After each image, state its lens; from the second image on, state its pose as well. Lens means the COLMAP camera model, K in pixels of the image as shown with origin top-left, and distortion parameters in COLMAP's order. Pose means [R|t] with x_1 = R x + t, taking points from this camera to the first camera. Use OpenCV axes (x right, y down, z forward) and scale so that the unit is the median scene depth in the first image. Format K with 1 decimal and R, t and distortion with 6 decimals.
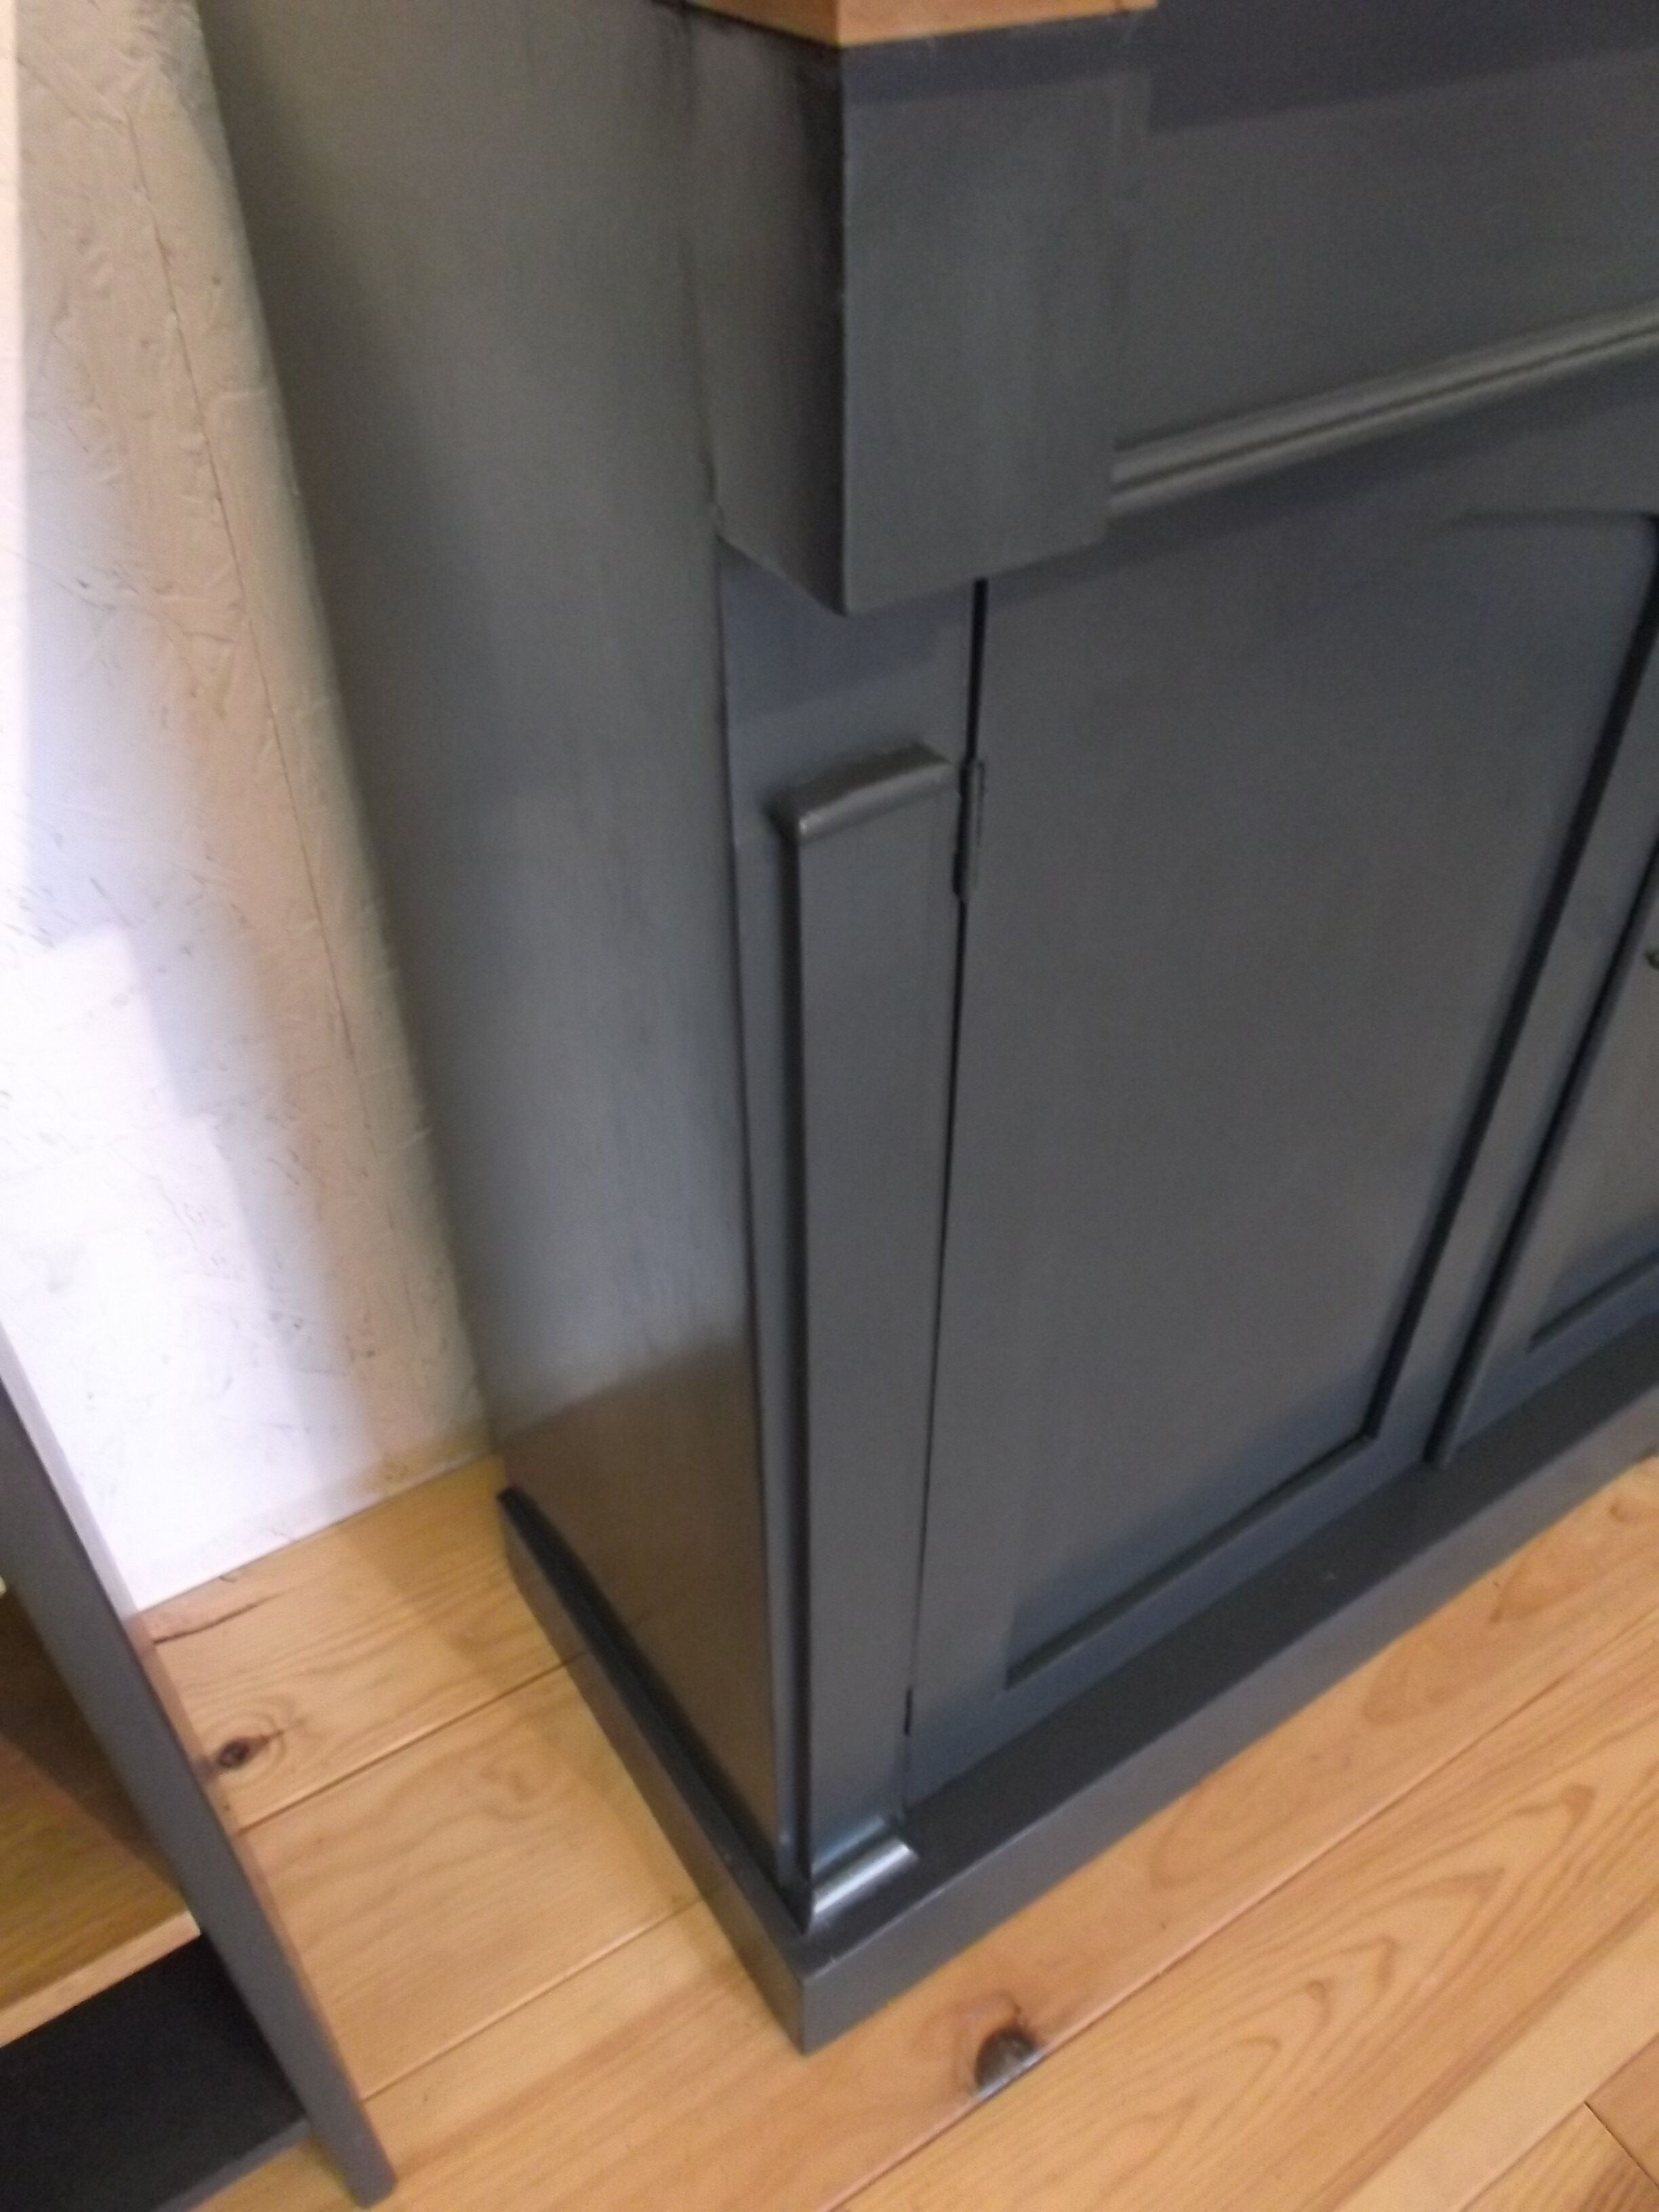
lens RADIAL K [[1762.2, 0, 829.5], [0, 1762.2, 1106.0], [0, 0, 1]] dist [-0.047869, 0.000126]
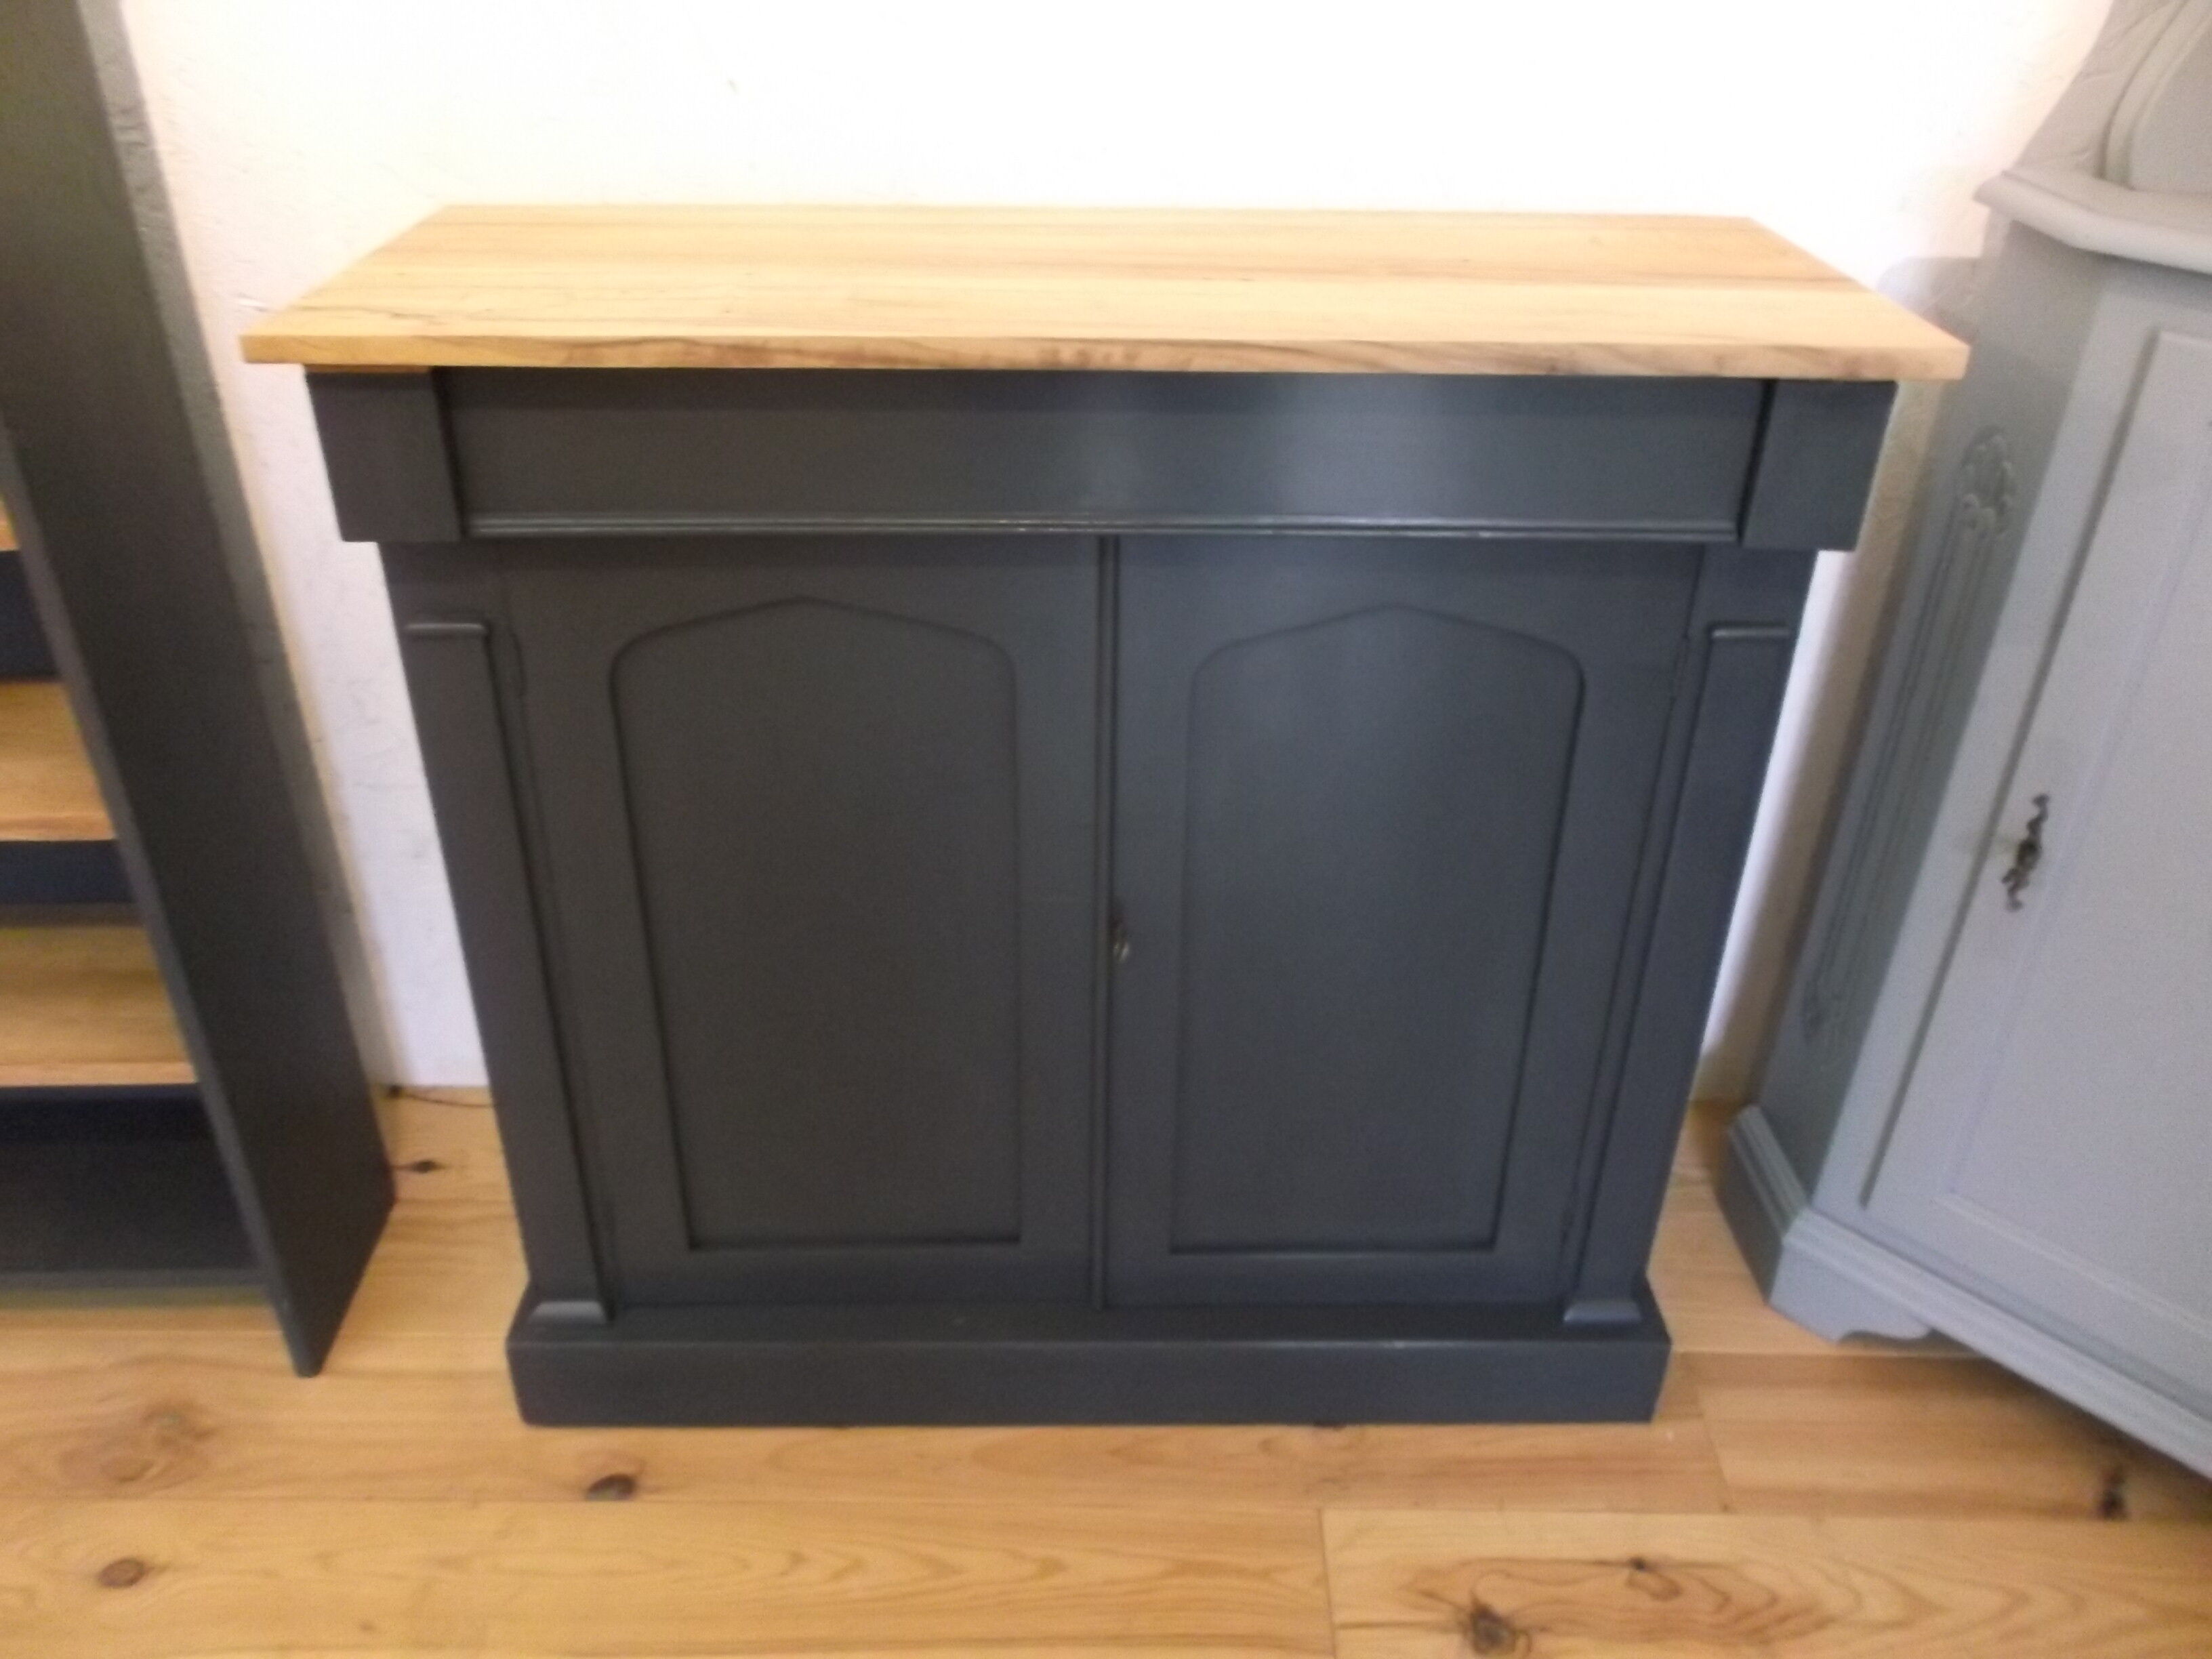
lens RADIAL K [[1729.5, 0, 1106.0], [0, 1729.5, 829.5], [0, 0, 1]] dist [-0.028154, -0.001265]
pose [[0.842402, 0.295104, -0.450858, 0.946927], [-0.373119, 0.923117, -0.092936, -0.028722], [0.388769, 0.246513, 0.887745, -0.345139]]
